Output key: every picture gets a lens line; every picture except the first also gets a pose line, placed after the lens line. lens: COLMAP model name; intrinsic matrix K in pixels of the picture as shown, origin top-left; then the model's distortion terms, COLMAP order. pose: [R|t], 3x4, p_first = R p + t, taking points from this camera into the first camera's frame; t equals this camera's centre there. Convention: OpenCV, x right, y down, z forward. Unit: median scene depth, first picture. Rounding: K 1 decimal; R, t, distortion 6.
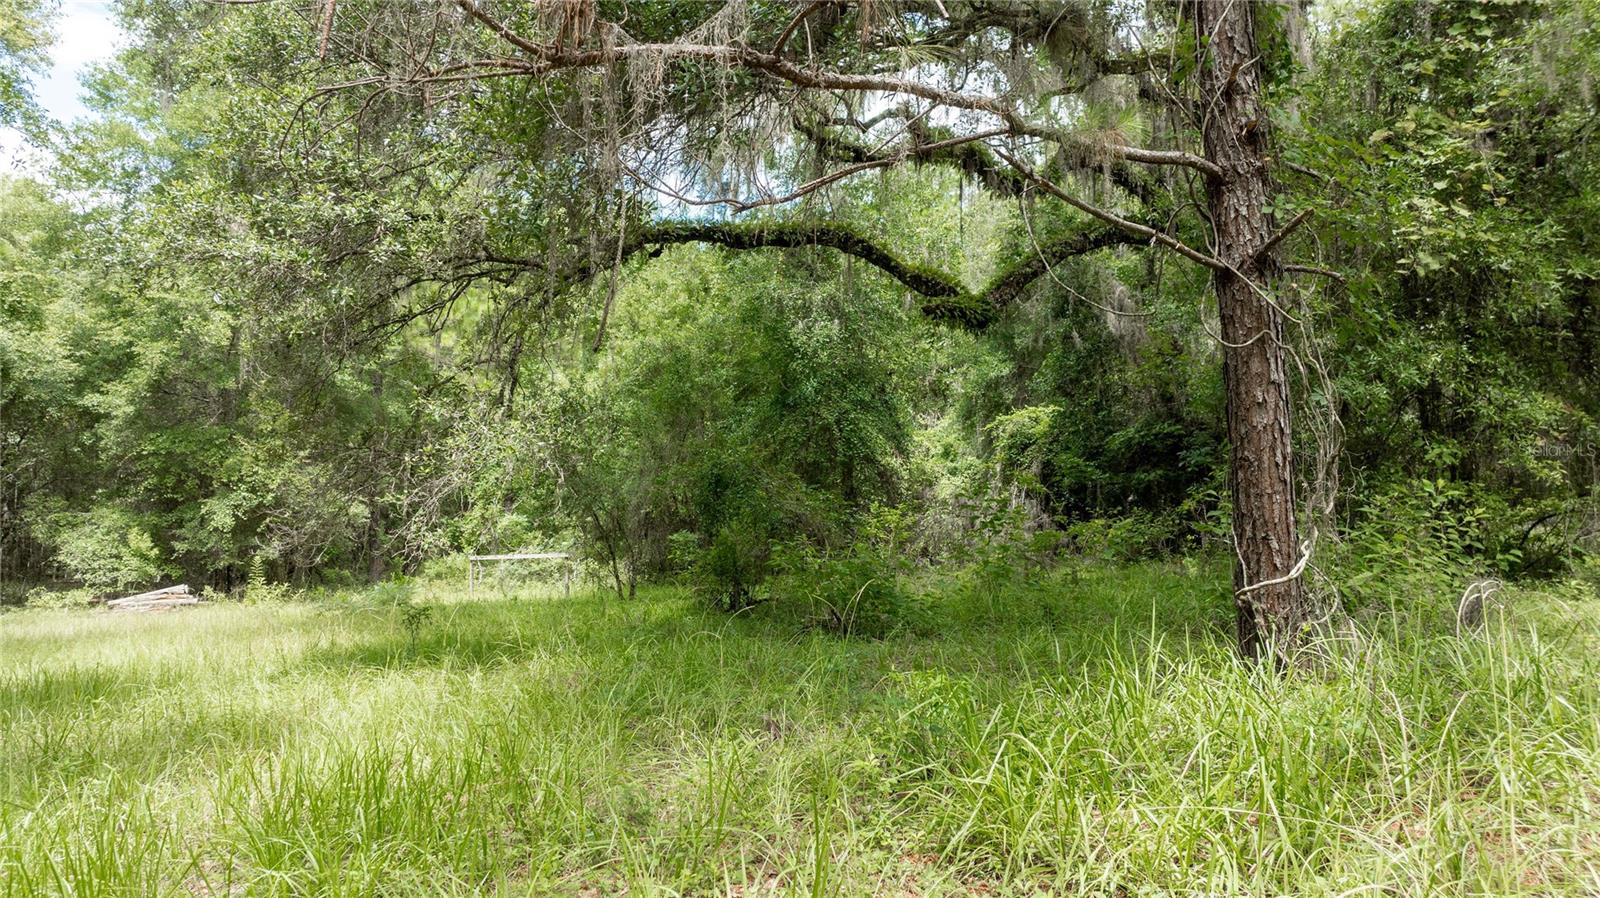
lens RADIAL K [[1155.9, 0, 800.9], [0, 1155.9, 446.9], [0, 0, 1]] dist [-0.032282, 0.021601]
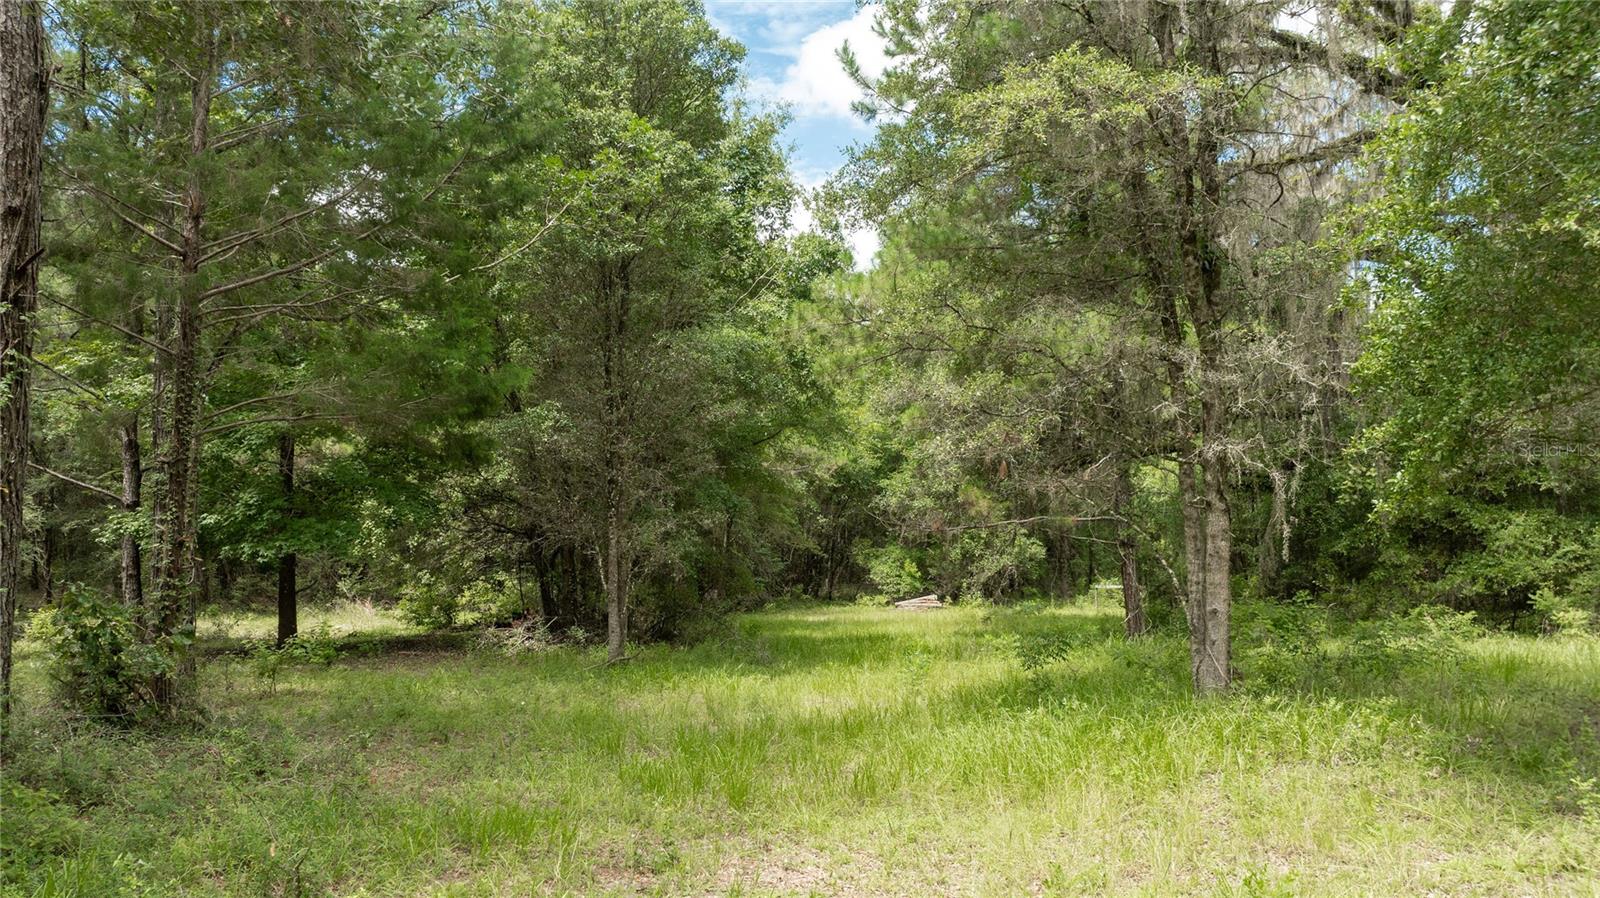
lens RADIAL K [[1155.9, 0, 798.6], [0, 1155.9, 455.8], [0, 0, 1]] dist [-0.032282, 0.021601]
pose [[0.773094, -0.015003, -0.634115, 0.357180], [0.036574, 0.999111, 0.020952, -0.119178], [0.633237, -0.039390, 0.772955, -0.384889]]
